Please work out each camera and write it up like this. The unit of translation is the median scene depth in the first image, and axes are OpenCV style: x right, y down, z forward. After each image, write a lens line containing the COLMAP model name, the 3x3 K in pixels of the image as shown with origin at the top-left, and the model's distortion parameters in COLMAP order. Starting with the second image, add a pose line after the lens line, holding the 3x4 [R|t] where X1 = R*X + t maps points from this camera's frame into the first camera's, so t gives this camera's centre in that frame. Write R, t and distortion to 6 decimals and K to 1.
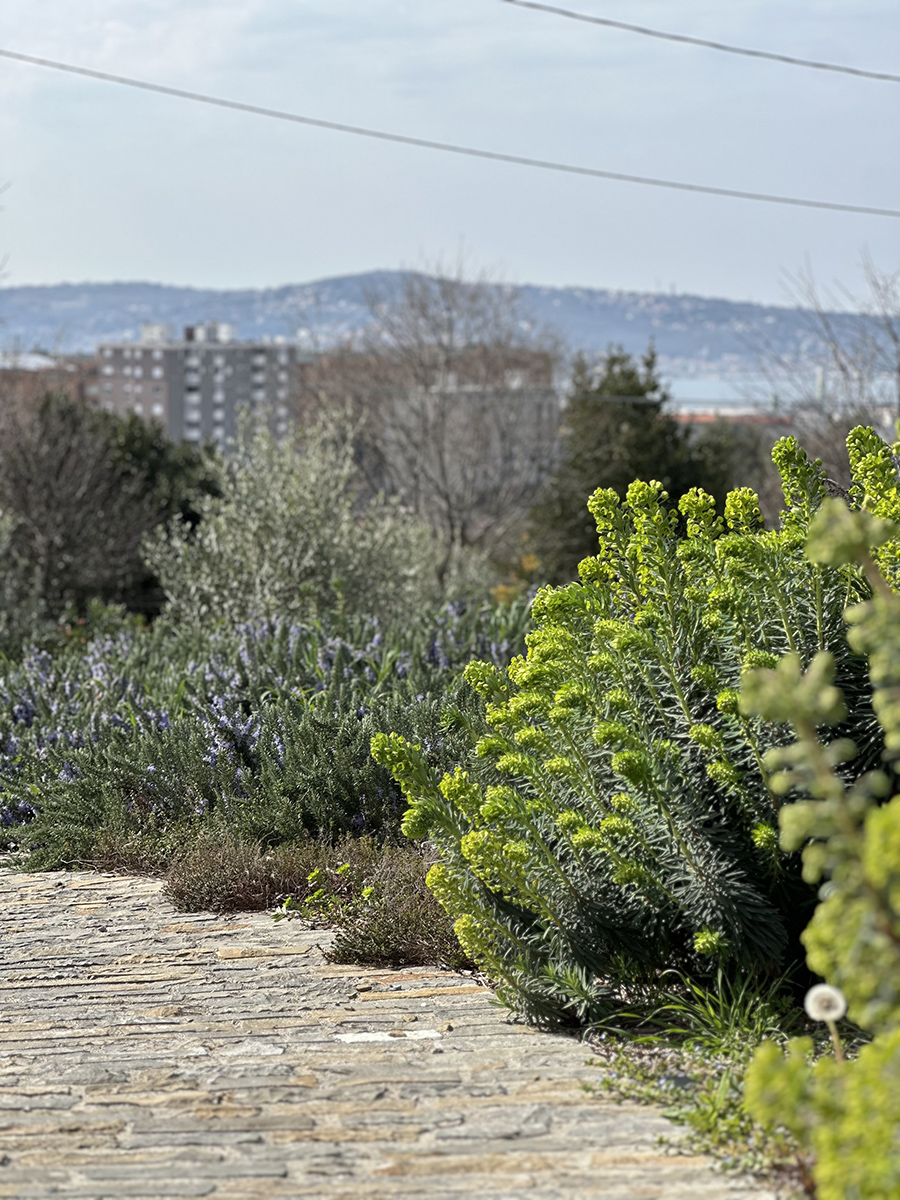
lens RADIAL K [[2740.6, 0, 450.0], [0, 2740.6, 600.0], [0, 0, 1]] dist [0.217602, 0.047299]
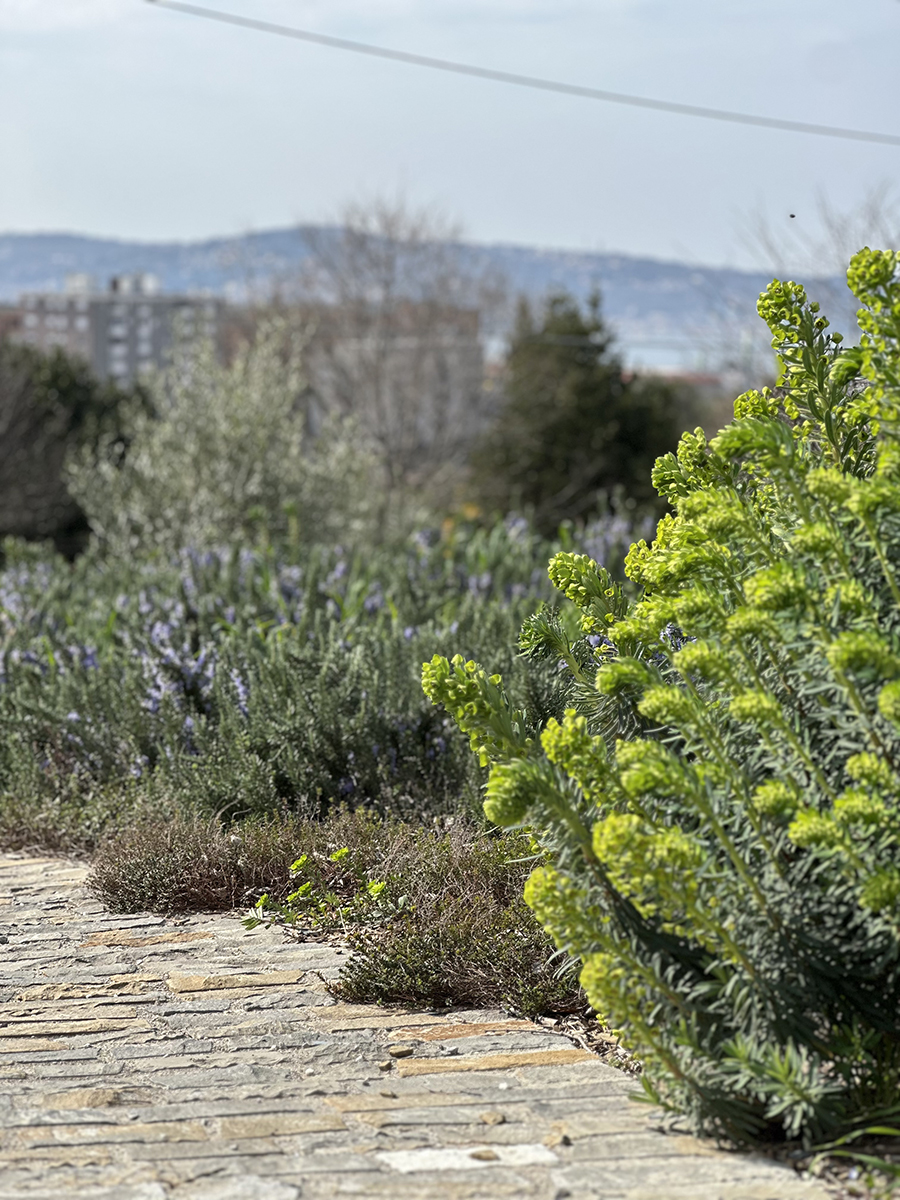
lens RADIAL K [[2740.6, 0, 450.0], [0, 2740.6, 600.0], [0, 0, 1]] dist [0.217602, 0.047299]
pose [[0.999595, 0.007622, 0.027405, -0.030910], [-0.008047, 0.999848, 0.015435, 0.020064], [-0.027284, -0.015649, 0.999505, 0.285605]]
